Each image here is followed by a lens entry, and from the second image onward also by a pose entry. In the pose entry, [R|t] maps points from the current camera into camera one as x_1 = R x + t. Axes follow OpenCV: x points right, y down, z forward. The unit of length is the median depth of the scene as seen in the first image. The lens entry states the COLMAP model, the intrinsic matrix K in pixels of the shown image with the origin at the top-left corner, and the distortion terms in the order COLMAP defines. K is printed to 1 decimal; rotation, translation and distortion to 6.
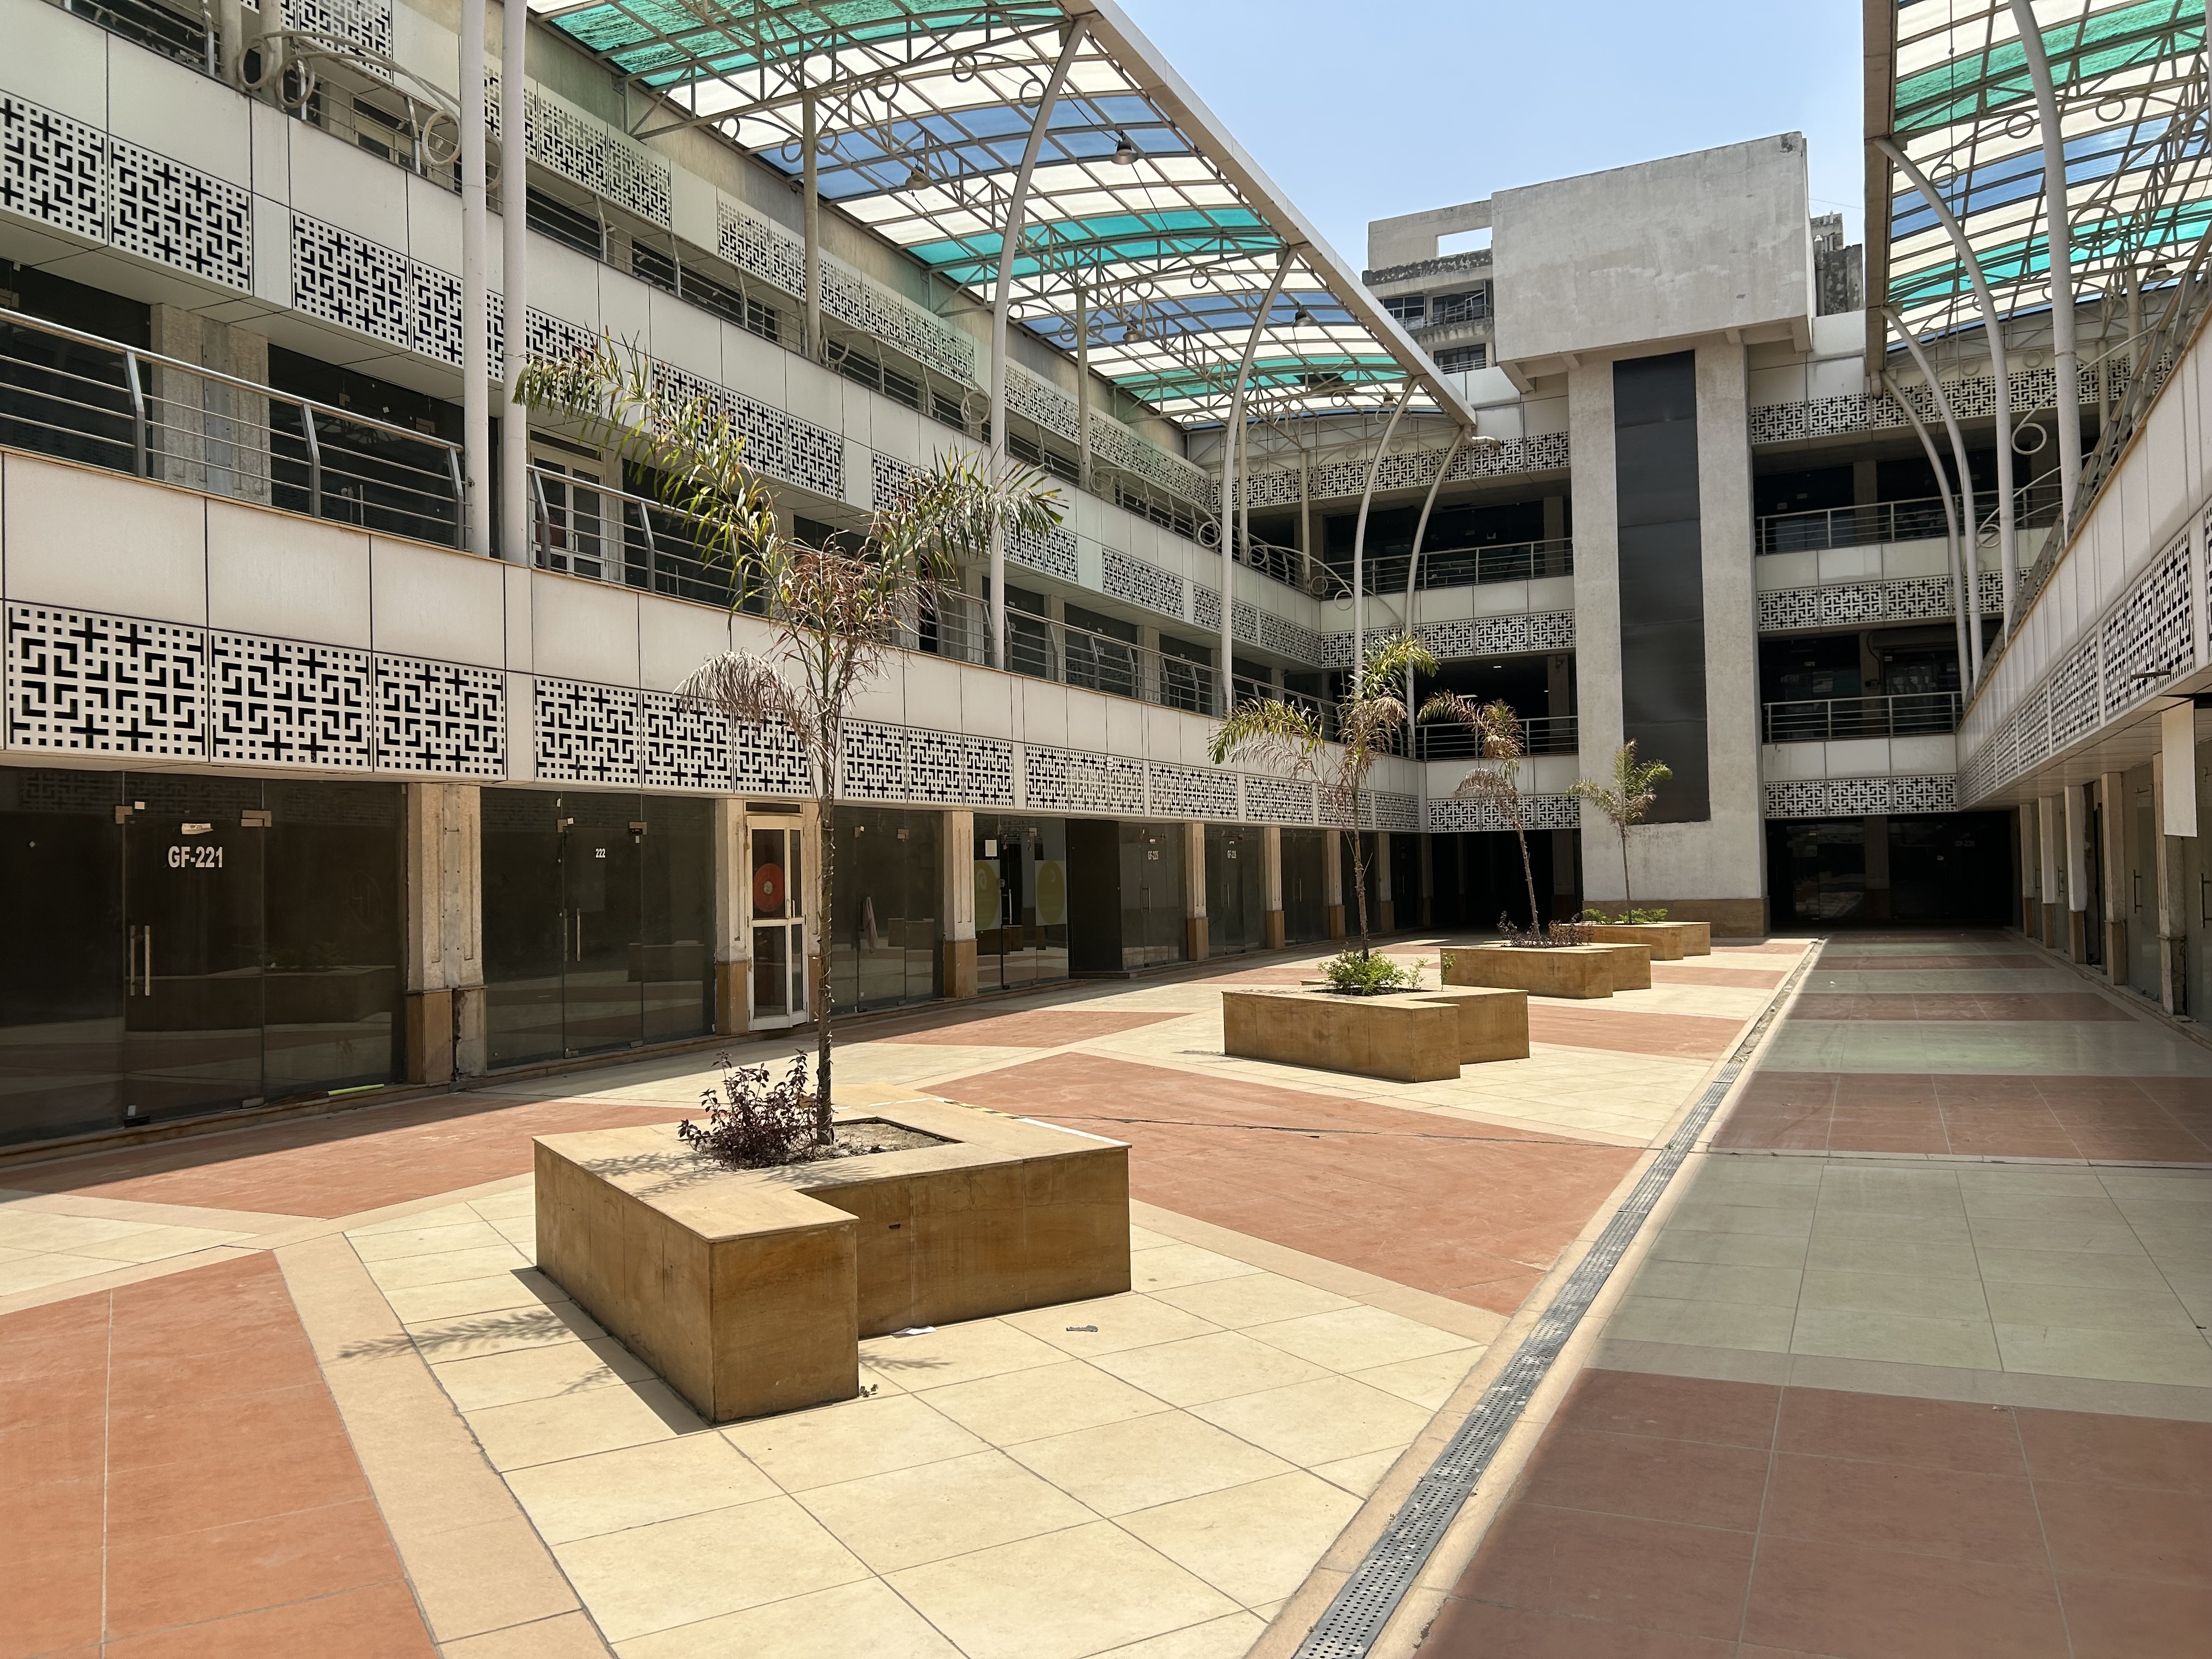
lens RADIAL K [[1687.3, 0, 1091.8], [0, 1687.3, 828.3], [0, 0, 1]] dist [0.057608, -0.060650]
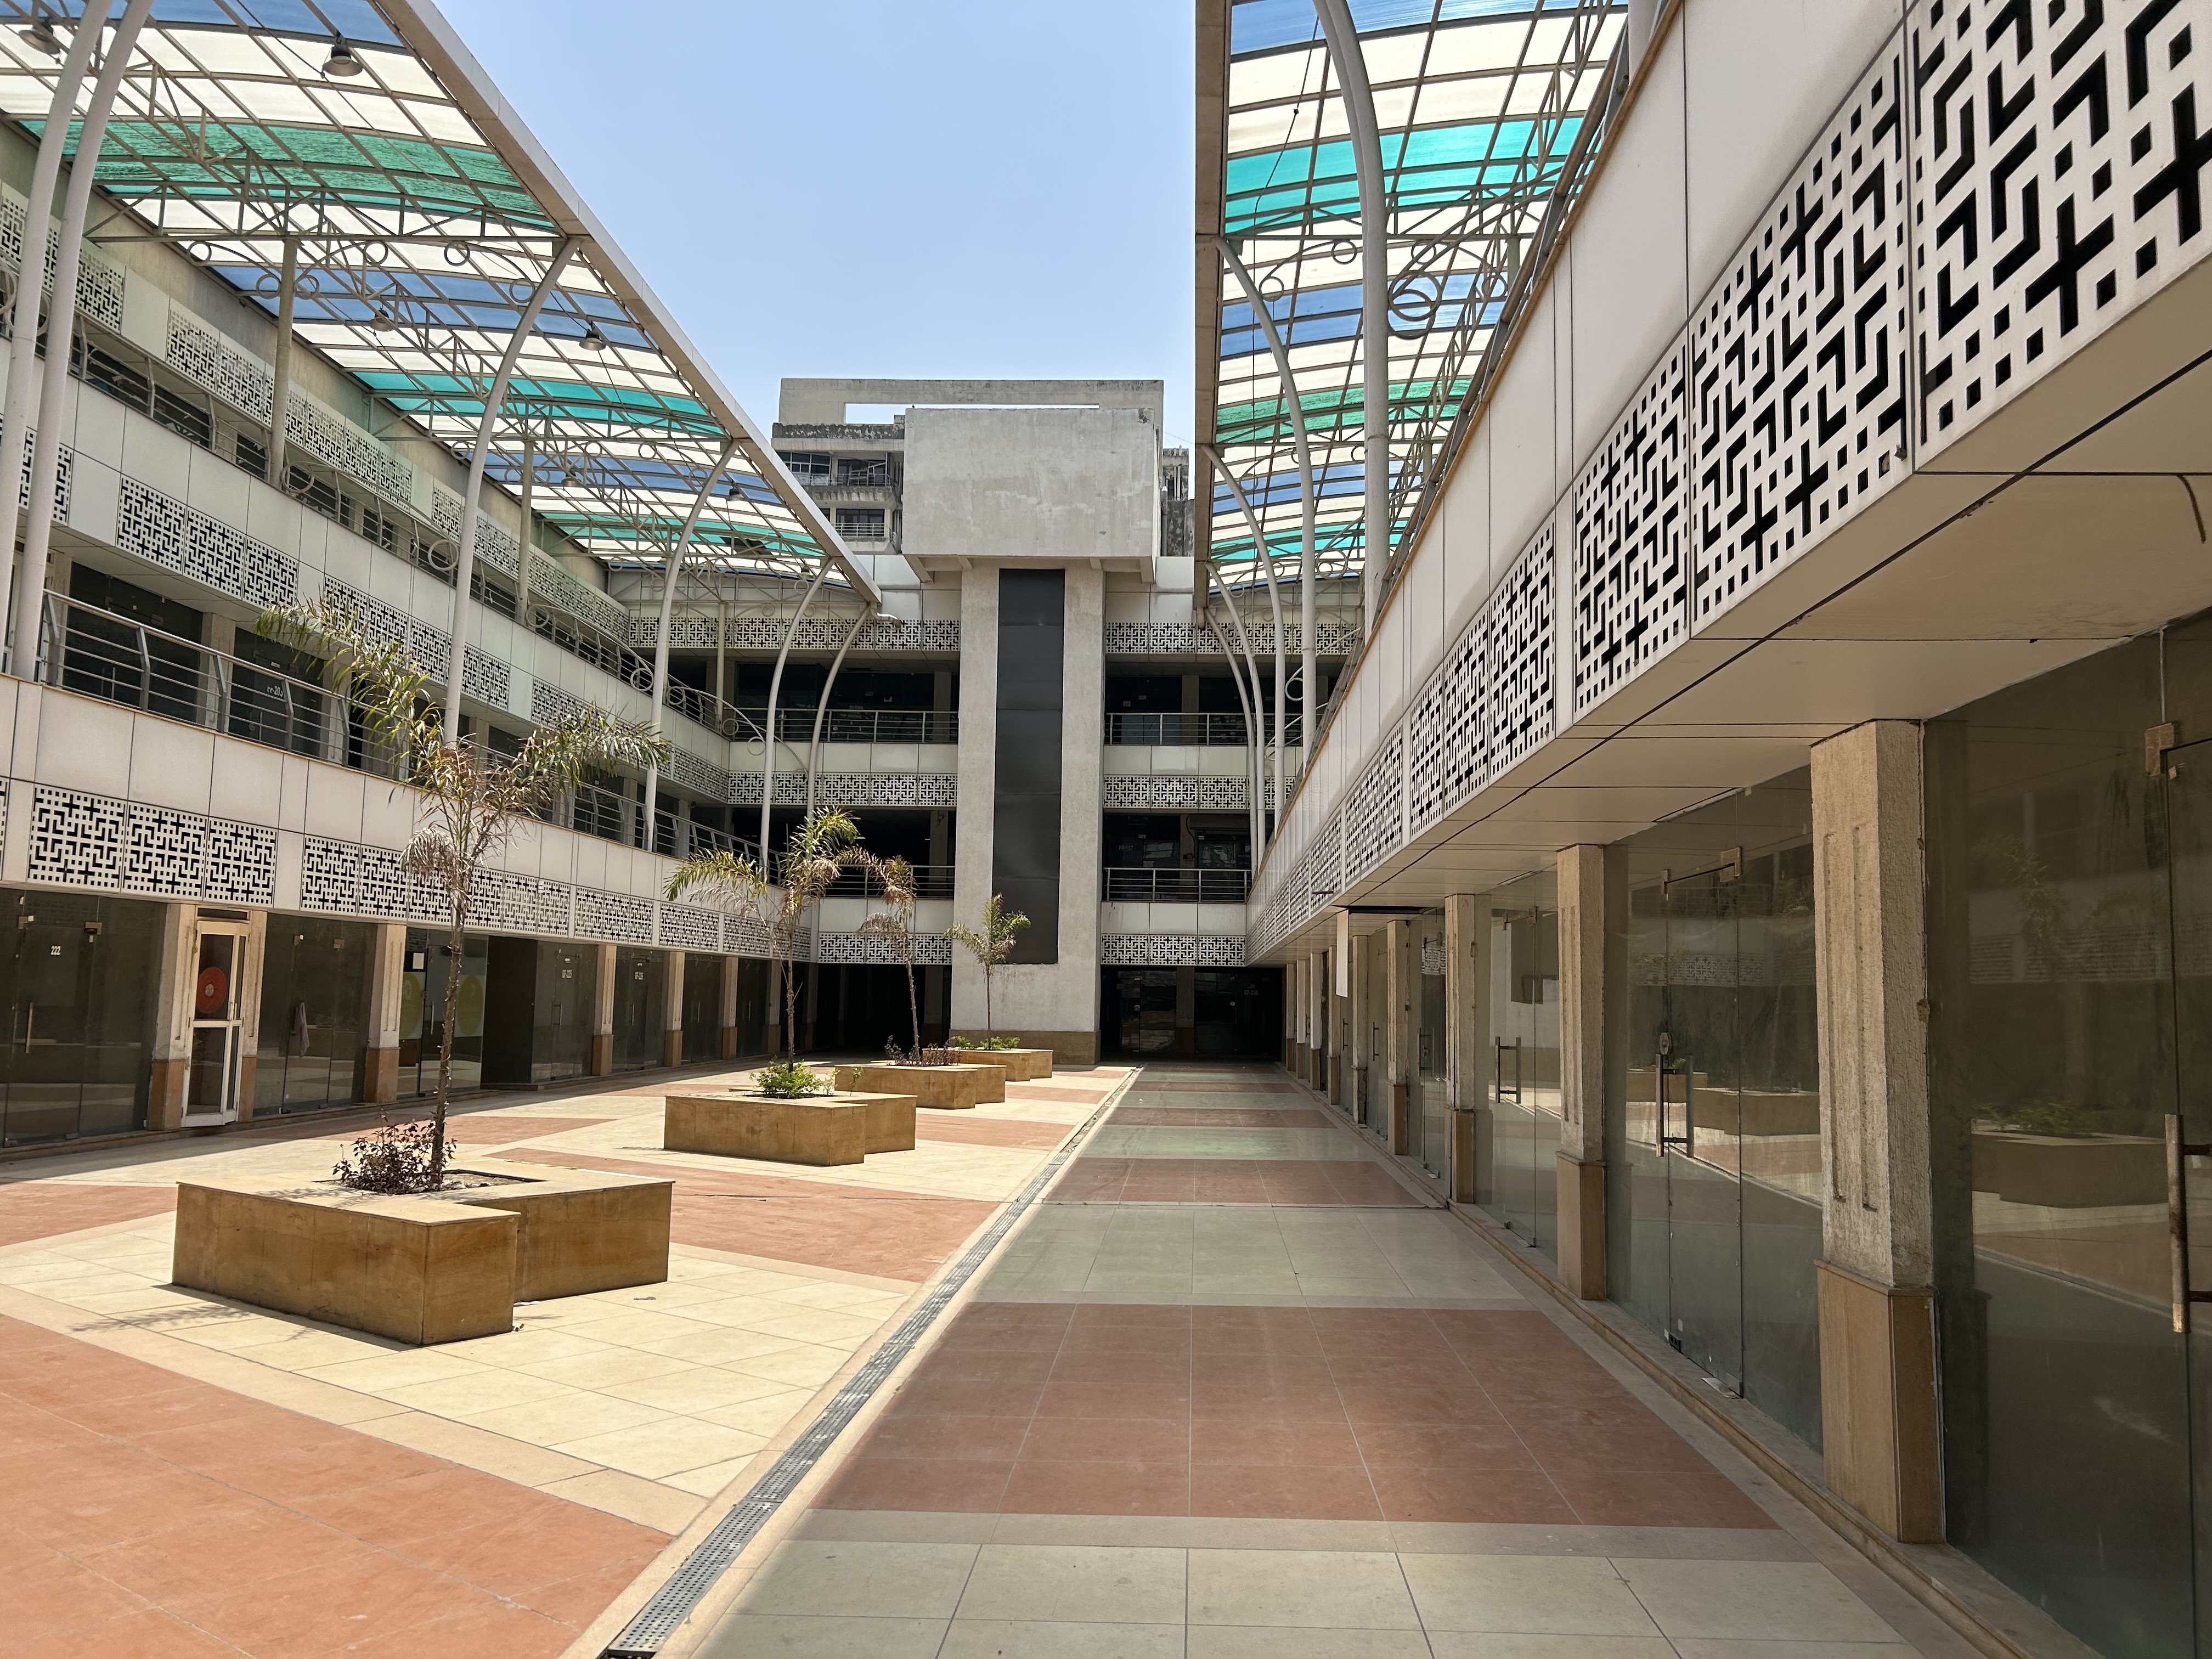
lens RADIAL K [[1687.3, 0, 1140.1], [0, 1687.3, 841.0], [0, 0, 1]] dist [0.057608, -0.060650]
pose [[0.920460, 0.075070, 0.383558, -0.053373], [-0.048818, 0.995778, -0.077741, -0.002199], [-0.387775, 0.052833, 0.920239, -0.142574]]
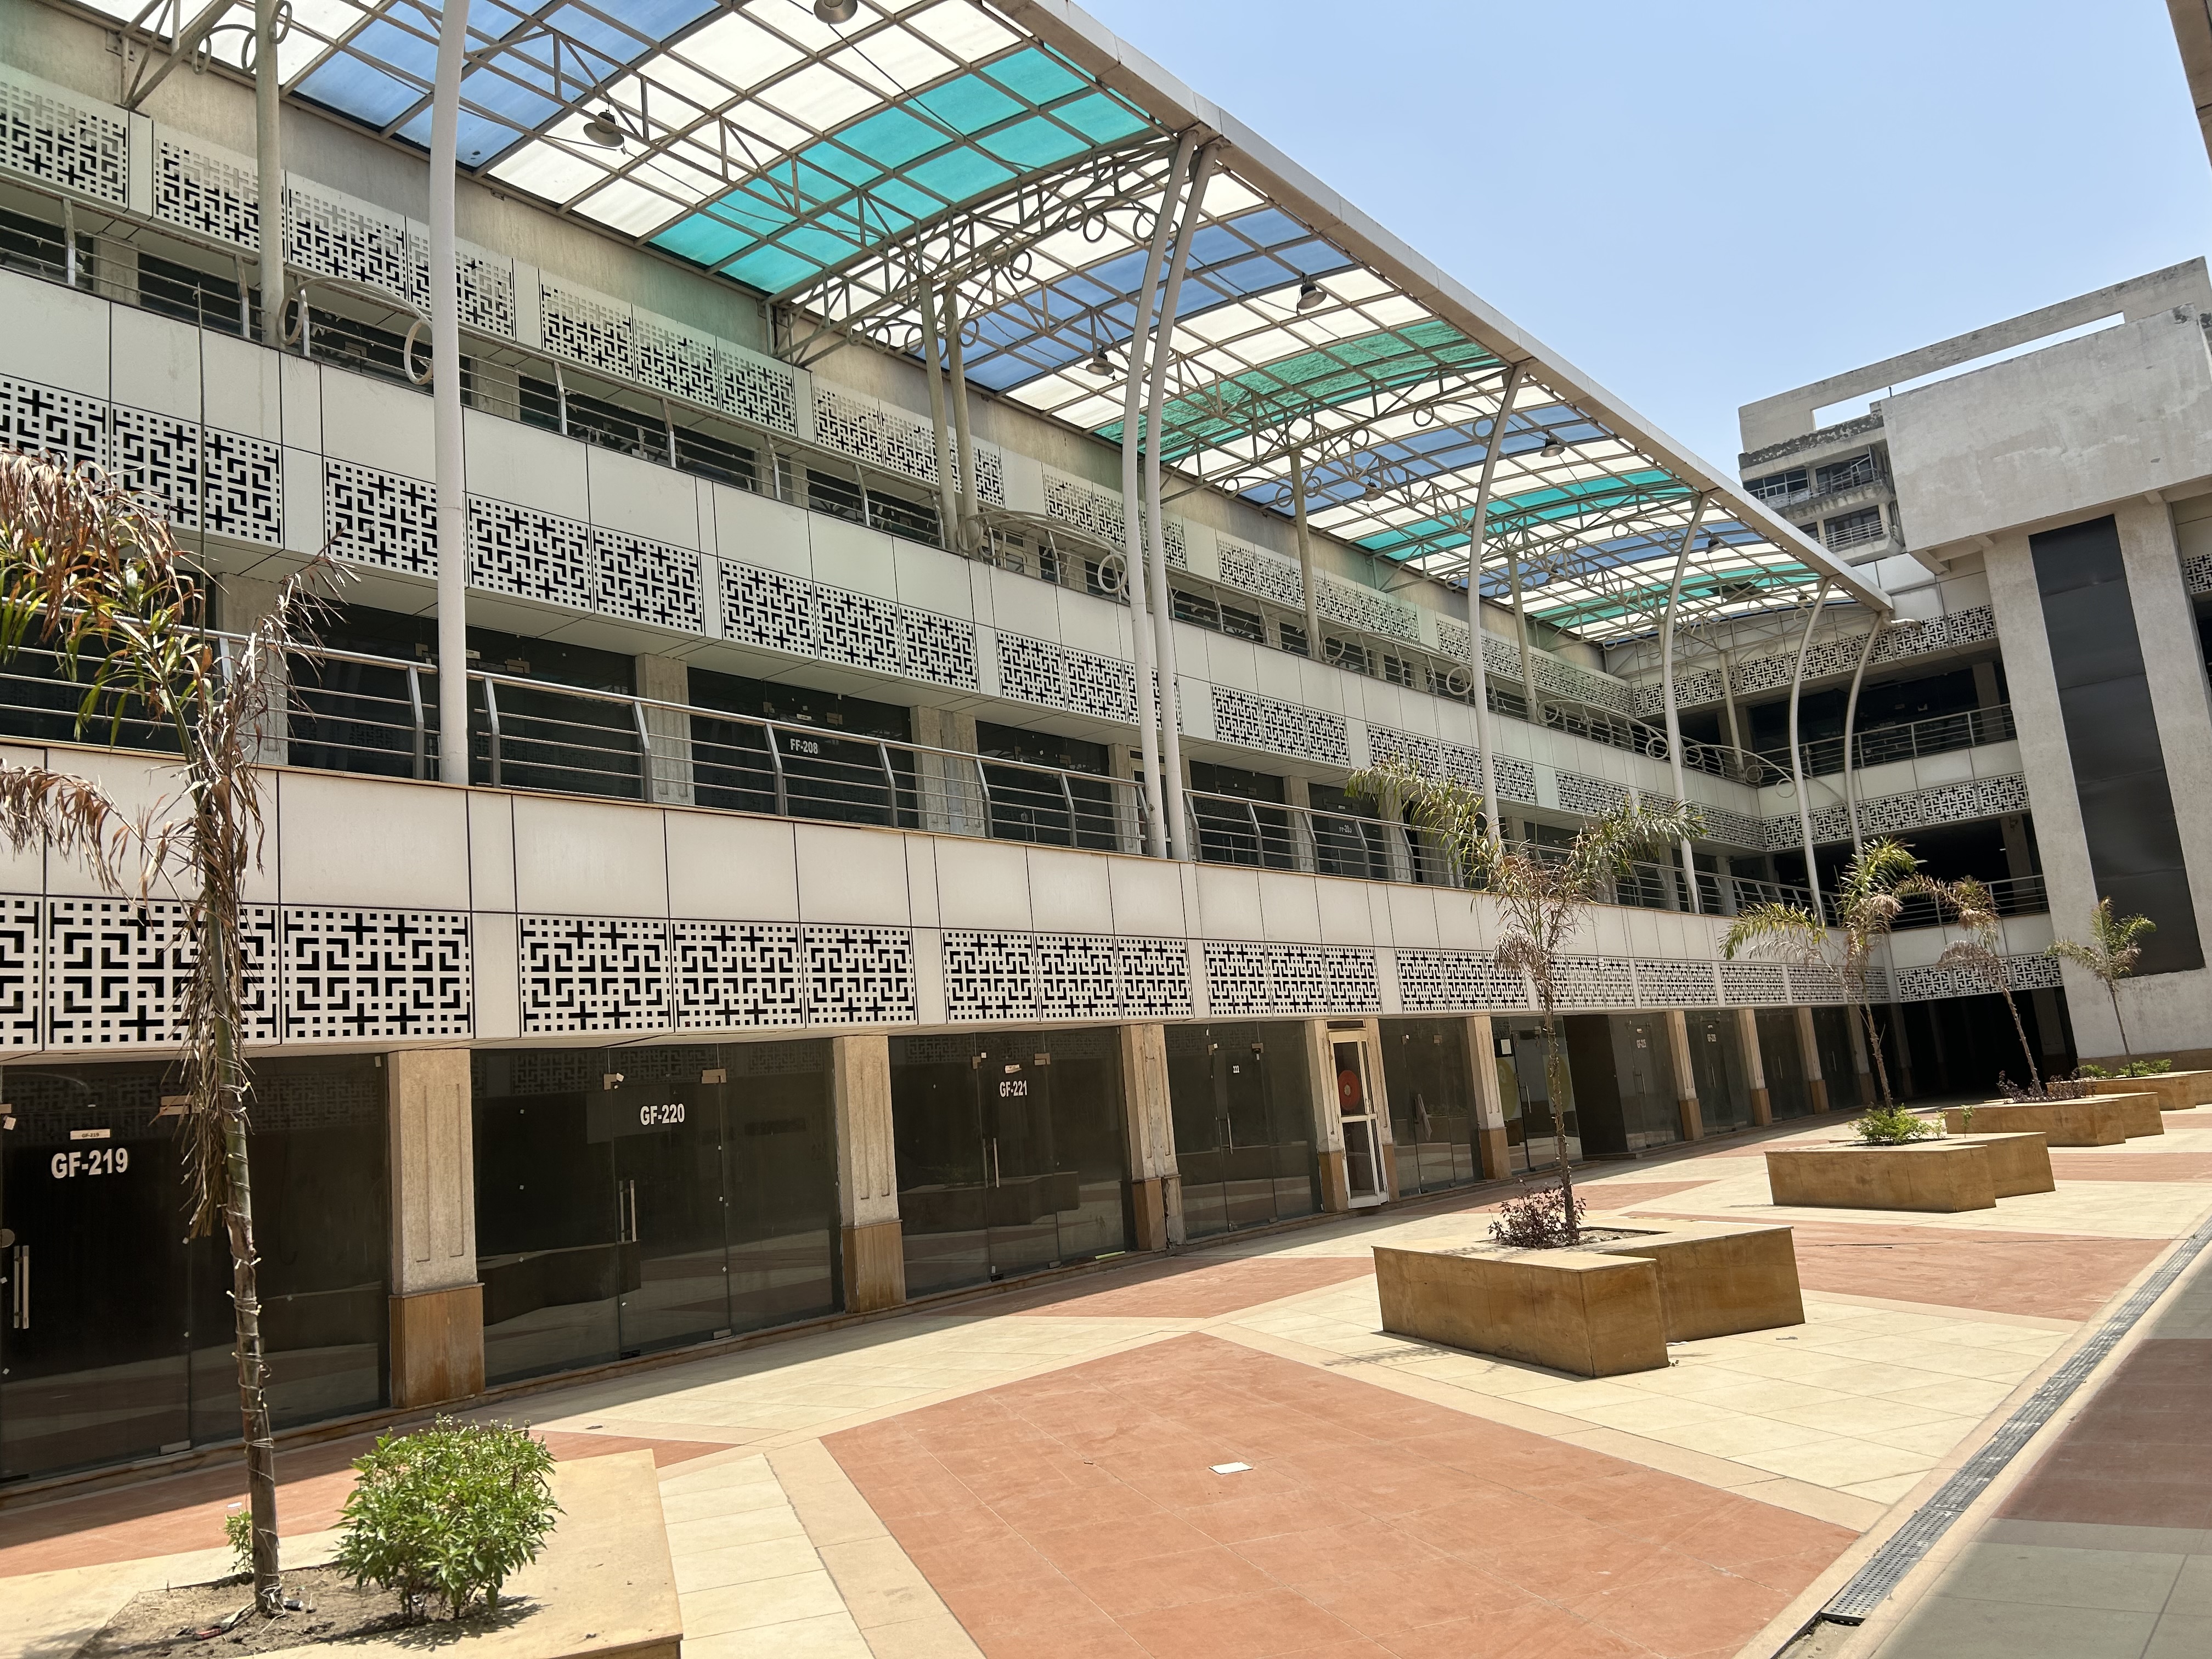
lens RADIAL K [[1687.3, 0, 1102.2], [0, 1687.3, 853.5], [0, 0, 1]] dist [0.057608, -0.060650]
pose [[0.970879, -0.105744, -0.214970, -0.059701], [0.081052, 0.989384, -0.120622, -0.001984], [0.225443, 0.099685, 0.969143, -0.179754]]
